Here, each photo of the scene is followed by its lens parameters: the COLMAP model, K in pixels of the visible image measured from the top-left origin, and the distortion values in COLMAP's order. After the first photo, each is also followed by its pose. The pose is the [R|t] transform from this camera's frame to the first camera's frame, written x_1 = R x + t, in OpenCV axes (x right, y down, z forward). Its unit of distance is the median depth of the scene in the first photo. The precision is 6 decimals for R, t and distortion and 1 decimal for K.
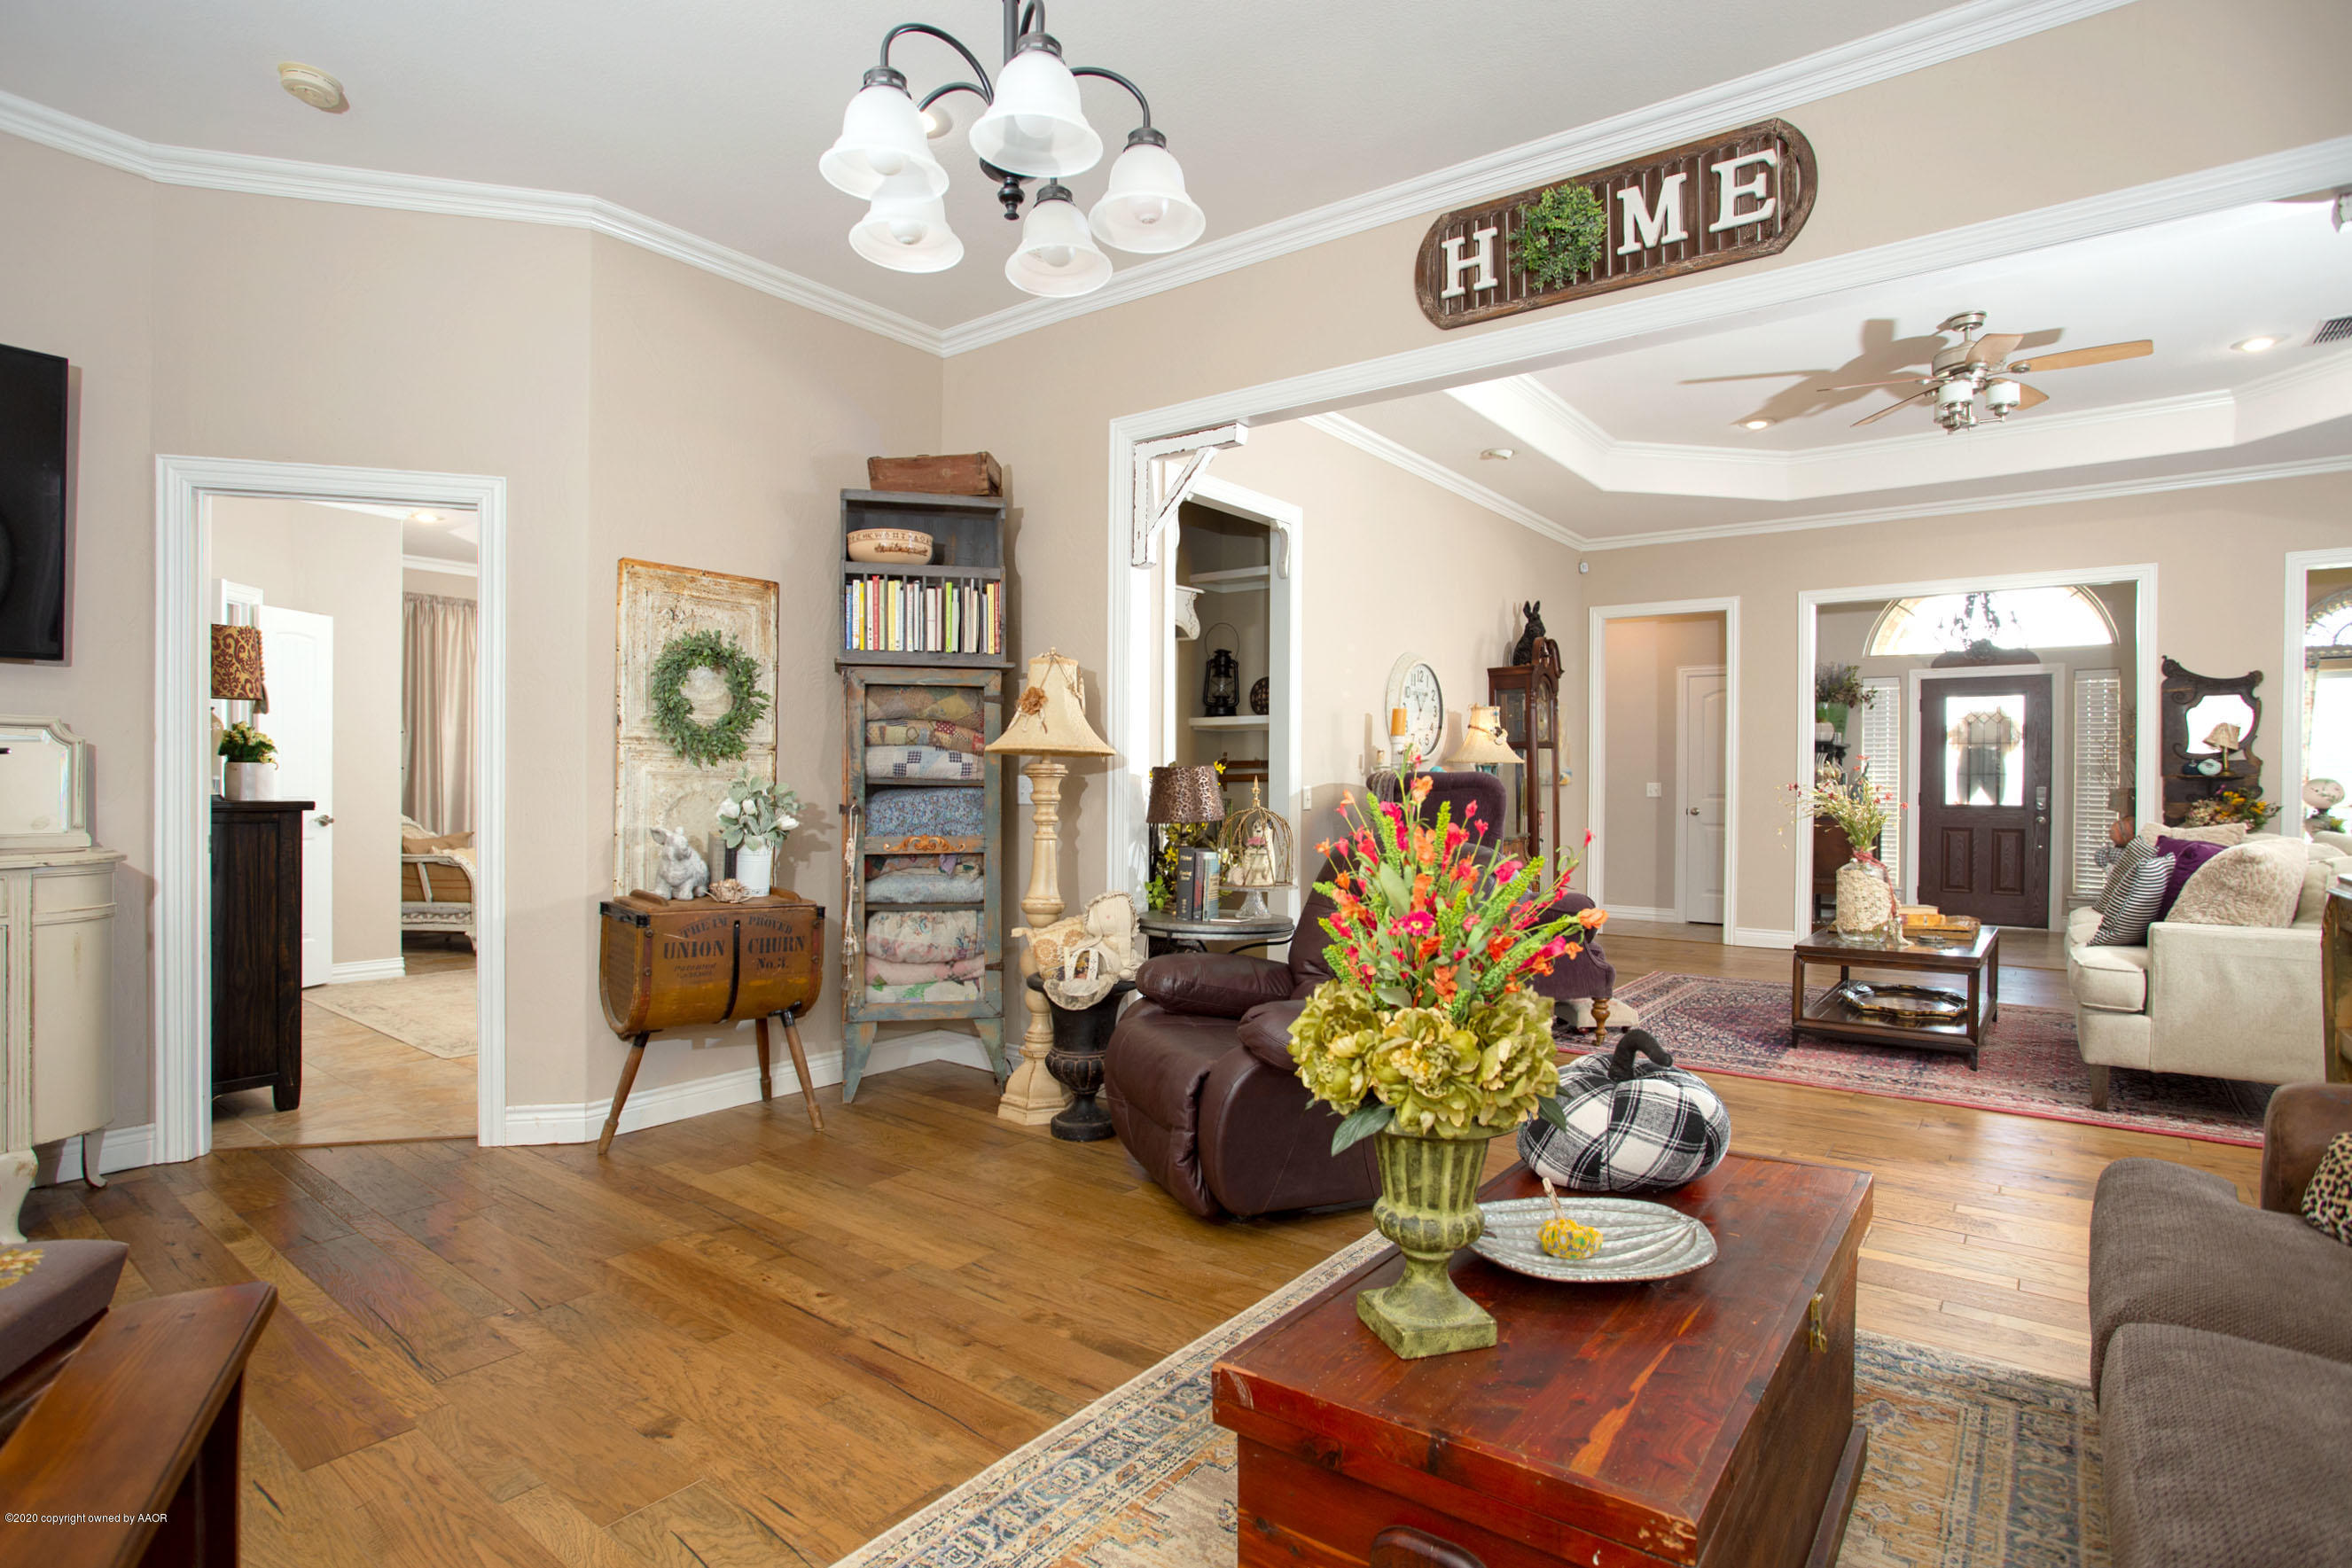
lens RADIAL K [[1171.5, 0, 1186.7], [0, 1171.5, 783.4], [0, 0, 1]] dist [-0.017854, 0.002943]
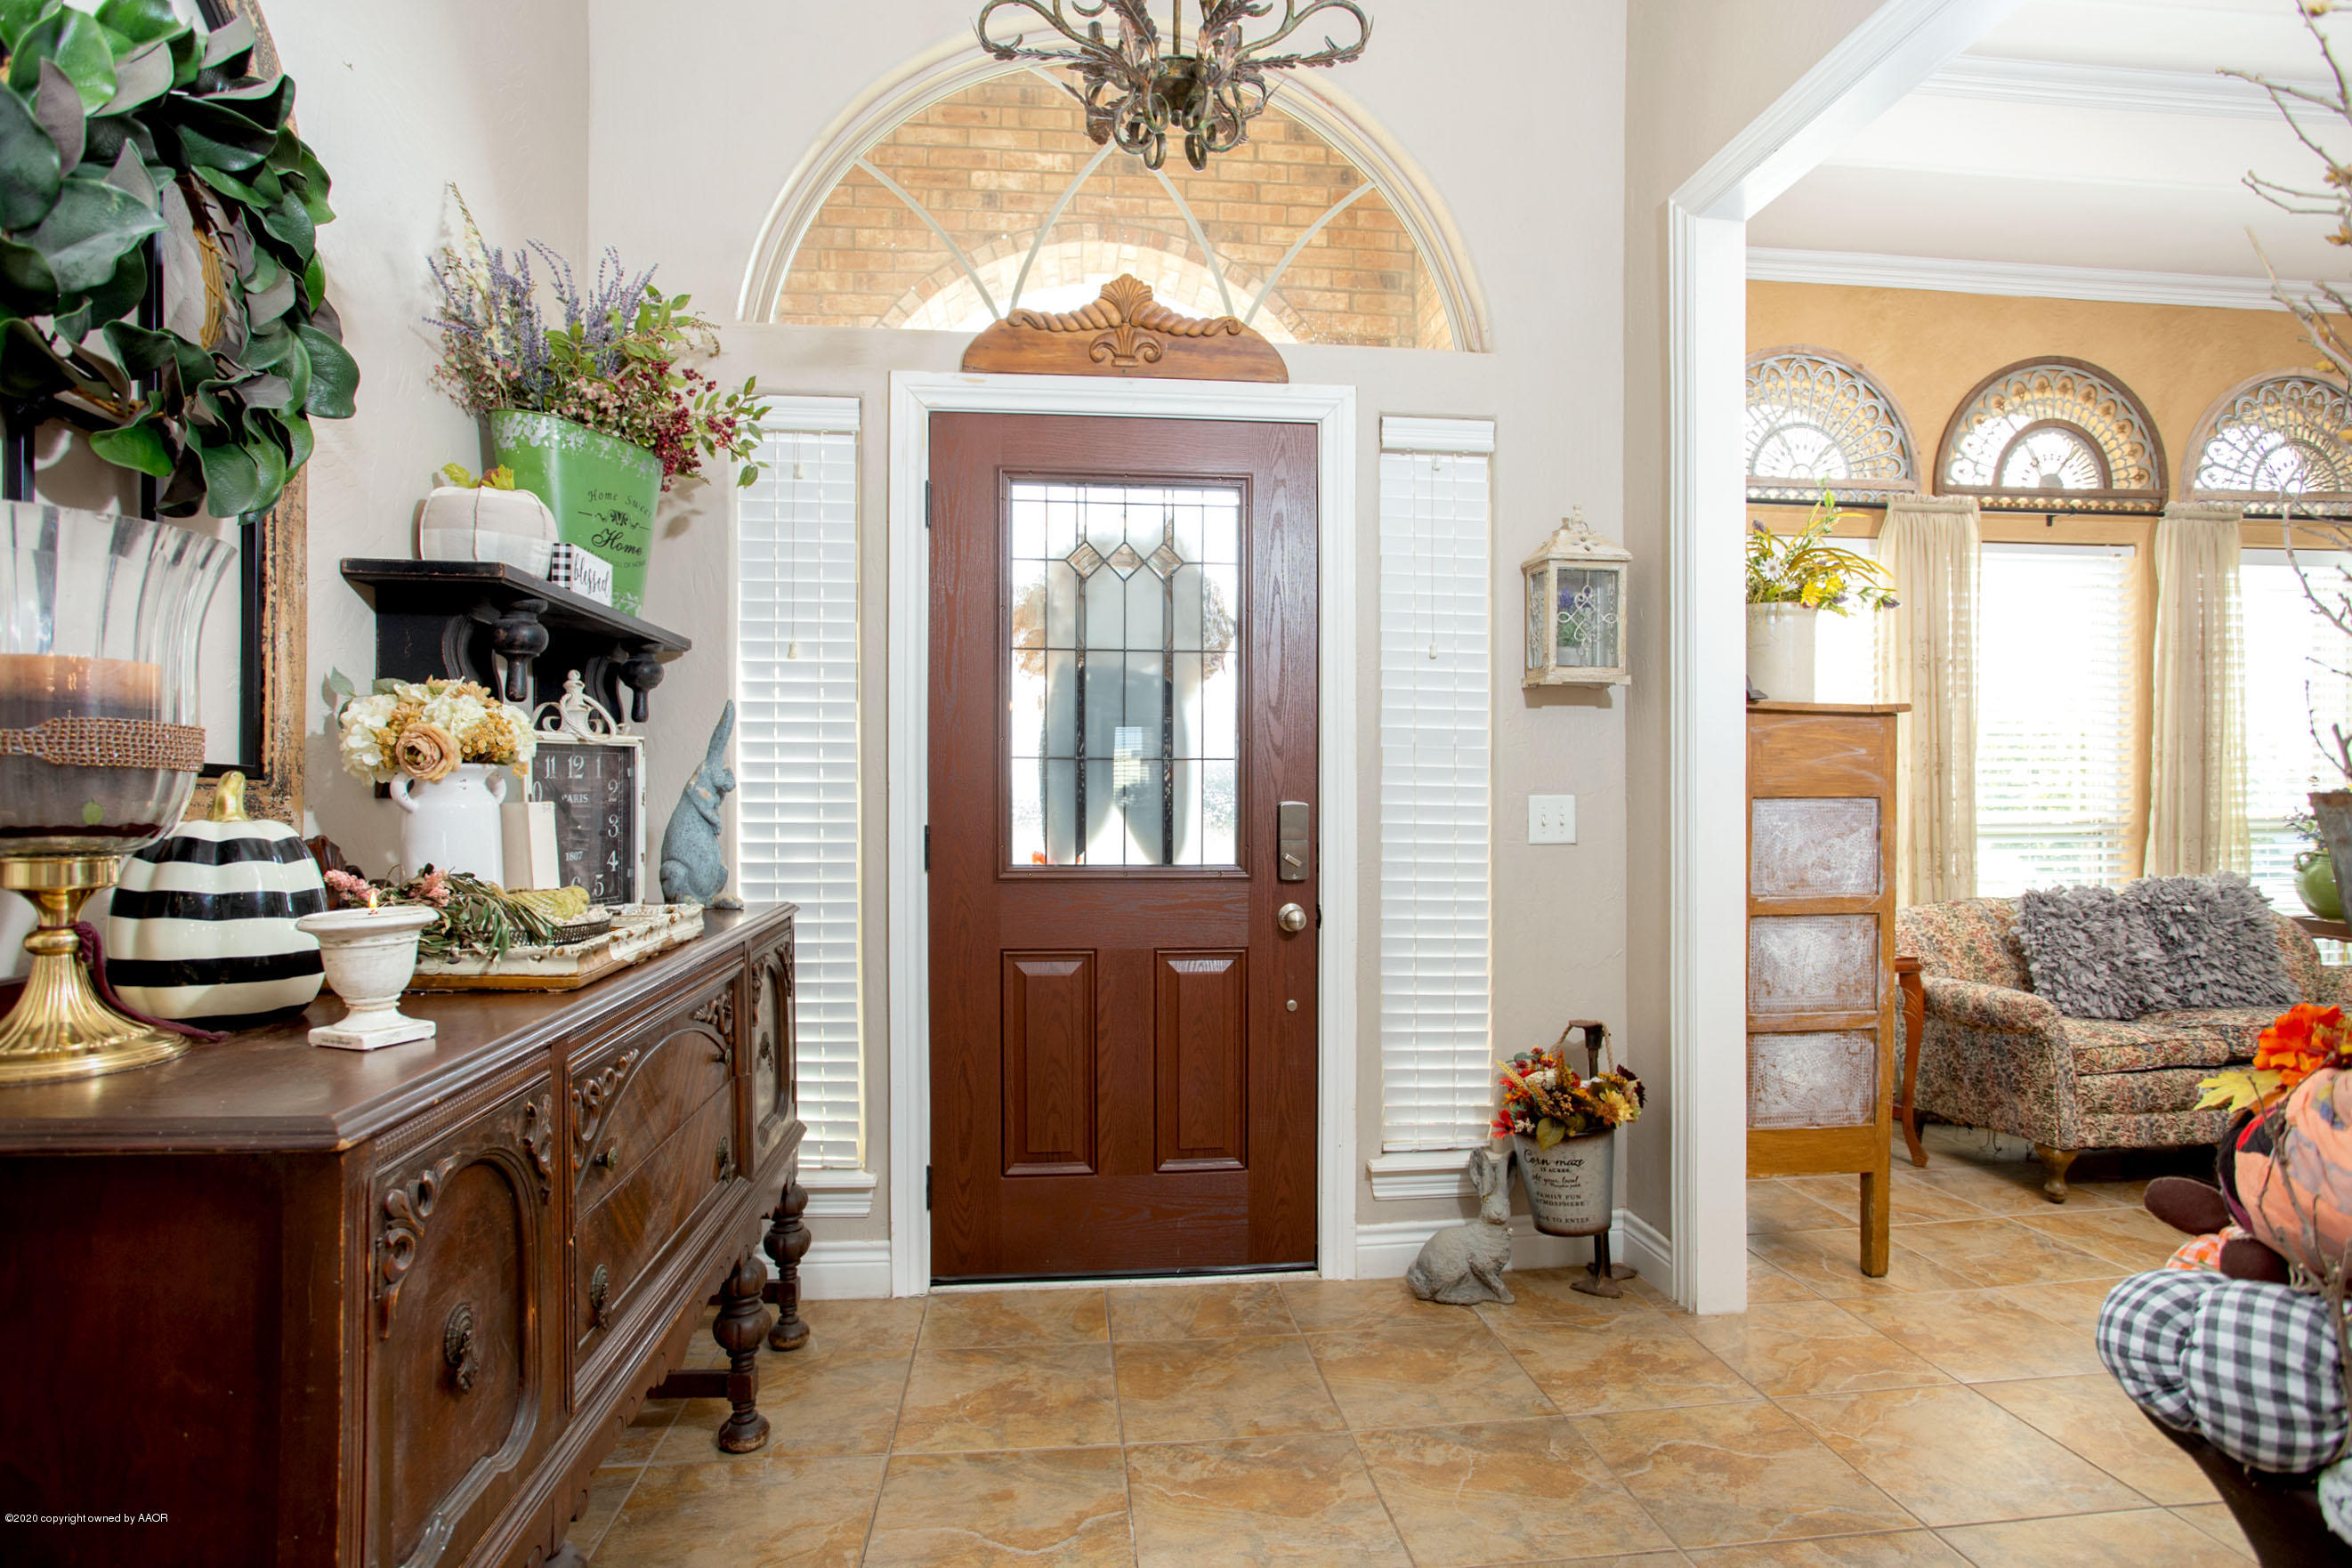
lens RADIAL K [[1171.6, 0, 1192.5], [0, 1171.6, 812.8], [0, 0, 1]] dist [-0.017854, 0.002943]
pose [[0.713971, -0.022152, 0.699824, 0.686423], [0.007696, 0.999687, 0.023792, -0.001346], [-0.700132, -0.011601, 0.713919, 1.084766]]
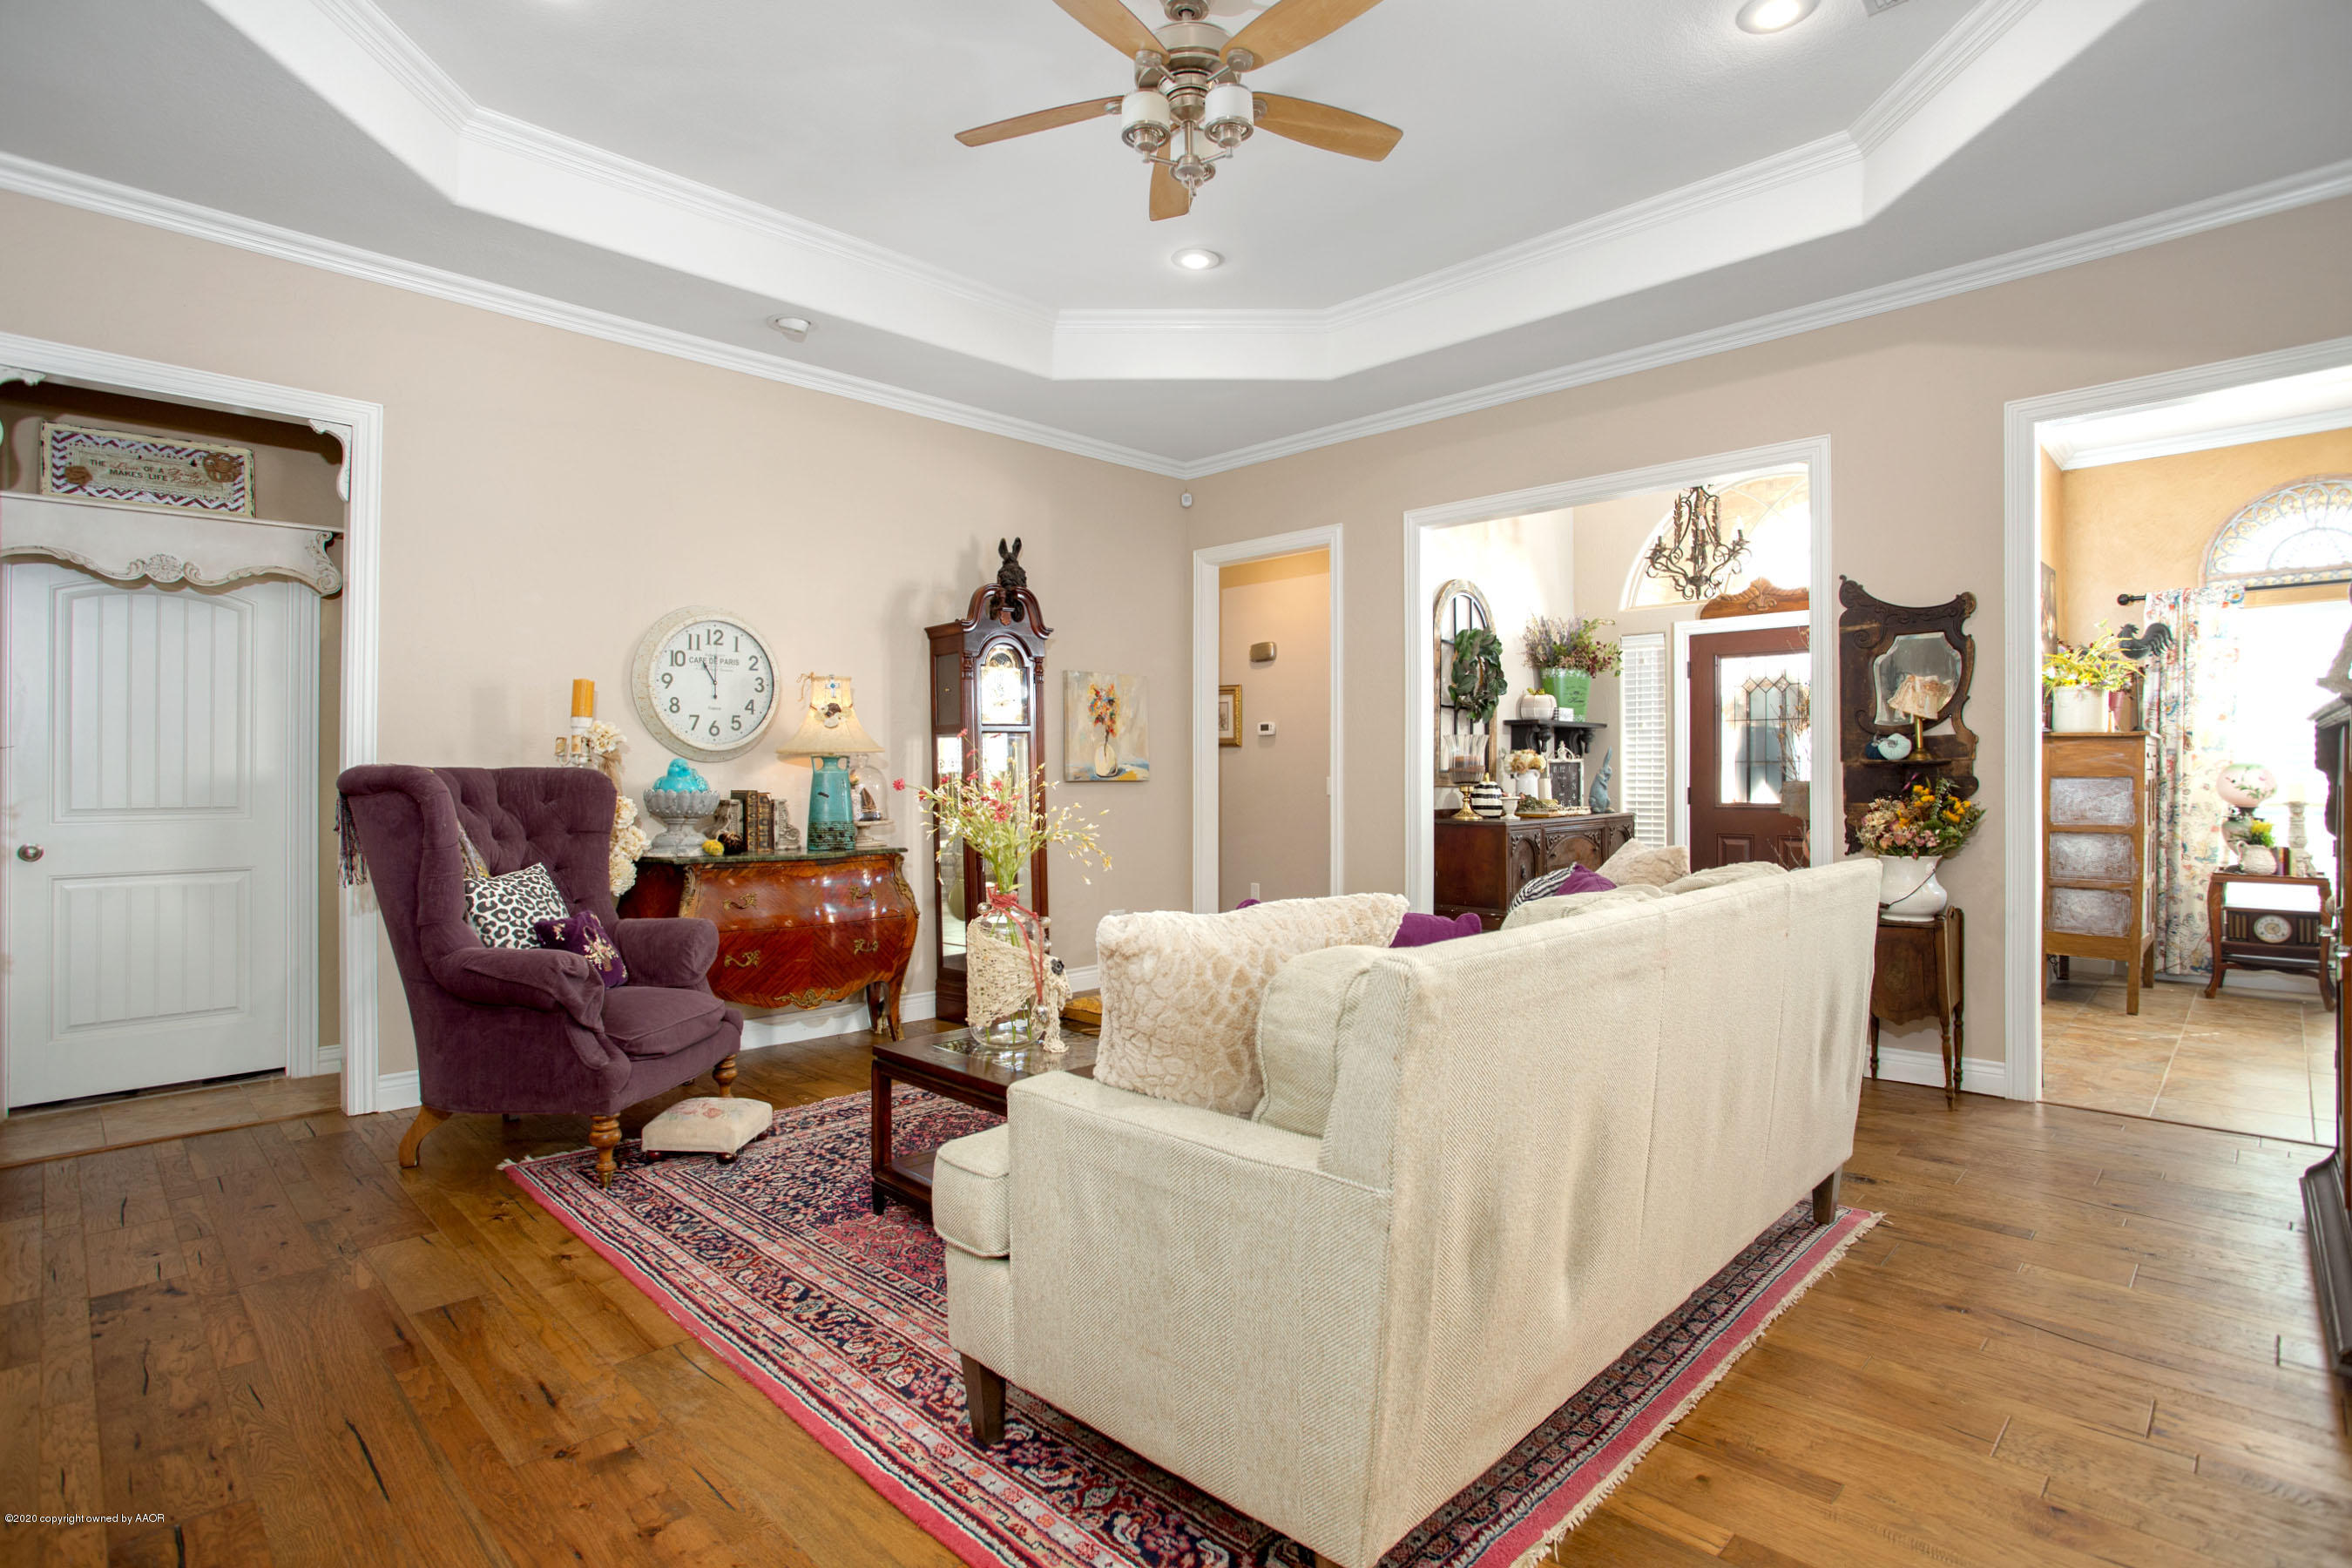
lens RADIAL K [[1171.6, 0, 1181.8], [0, 1171.6, 777.3], [0, 0, 1]] dist [-0.017854, 0.002943]
pose [[0.991996, -0.010389, -0.125843, 0.574157], [0.009936, 0.999942, -0.004230, 0.001636], [0.125880, 0.002946, 0.992041, 0.311807]]
